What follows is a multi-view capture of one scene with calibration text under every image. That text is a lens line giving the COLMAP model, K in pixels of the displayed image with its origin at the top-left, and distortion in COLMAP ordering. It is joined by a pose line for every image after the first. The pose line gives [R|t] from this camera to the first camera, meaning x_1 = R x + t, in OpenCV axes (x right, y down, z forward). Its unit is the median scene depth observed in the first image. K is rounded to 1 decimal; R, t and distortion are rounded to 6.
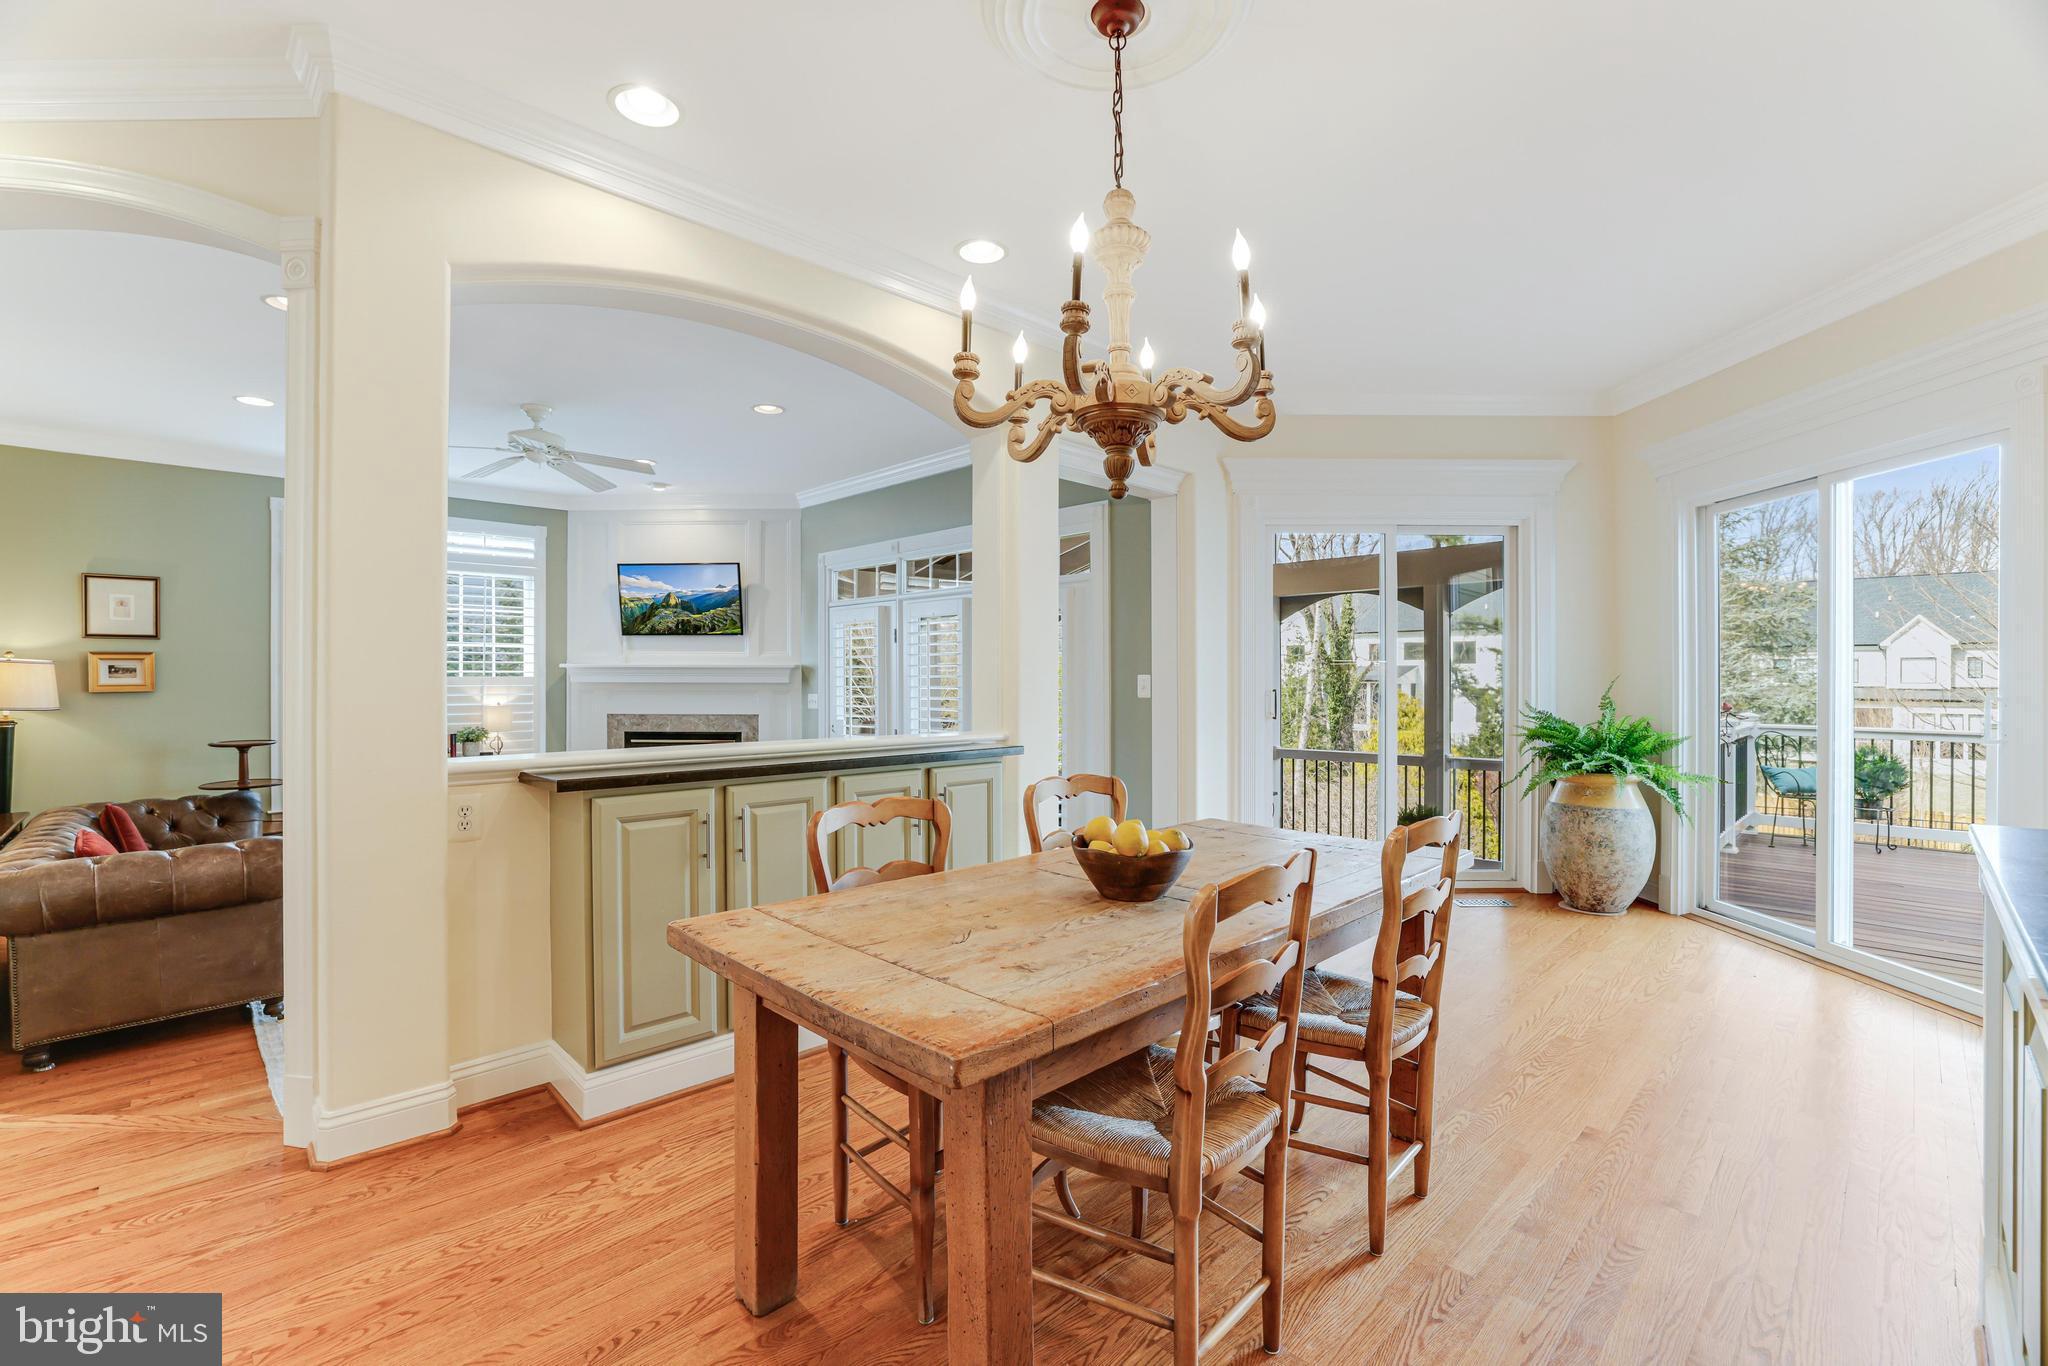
lens RADIAL K [[894.4, 0, 1024.7], [0, 894.4, 684.4], [0, 0, 1]] dist [-0.033131, 0.004065]
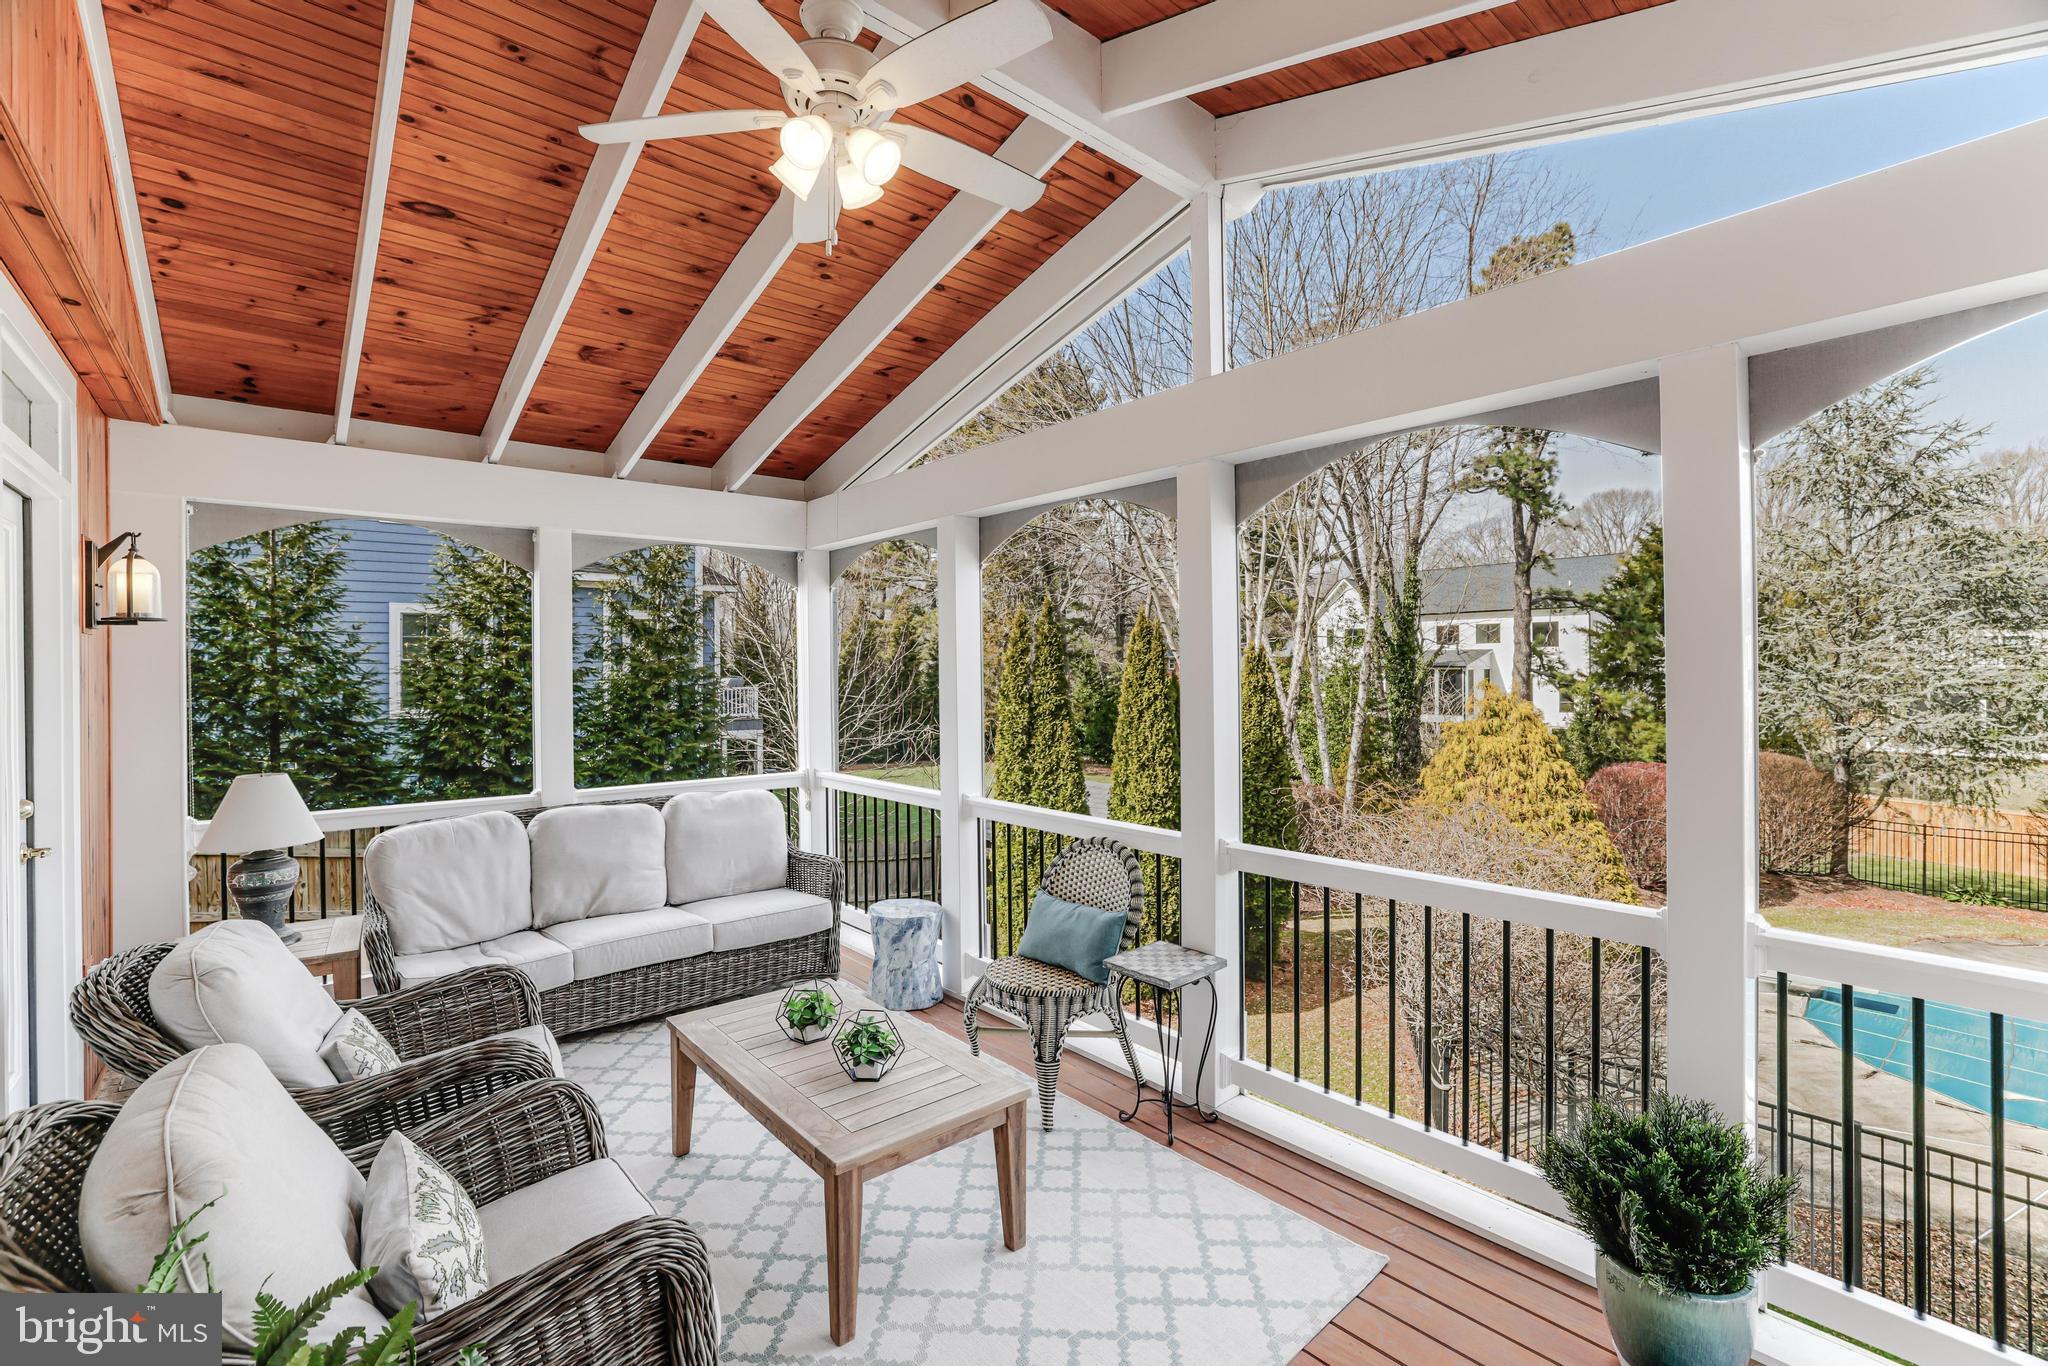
lens RADIAL K [[894.4, 0, 1023.3], [0, 894.4, 662.2], [0, 0, 1]] dist [-0.033131, 0.004065]
pose [[0.997832, -0.007168, -0.065425, 0.049625], [0.006376, 0.999904, -0.012314, -0.000650], [0.065506, 0.011870, 0.997782, 0.136380]]
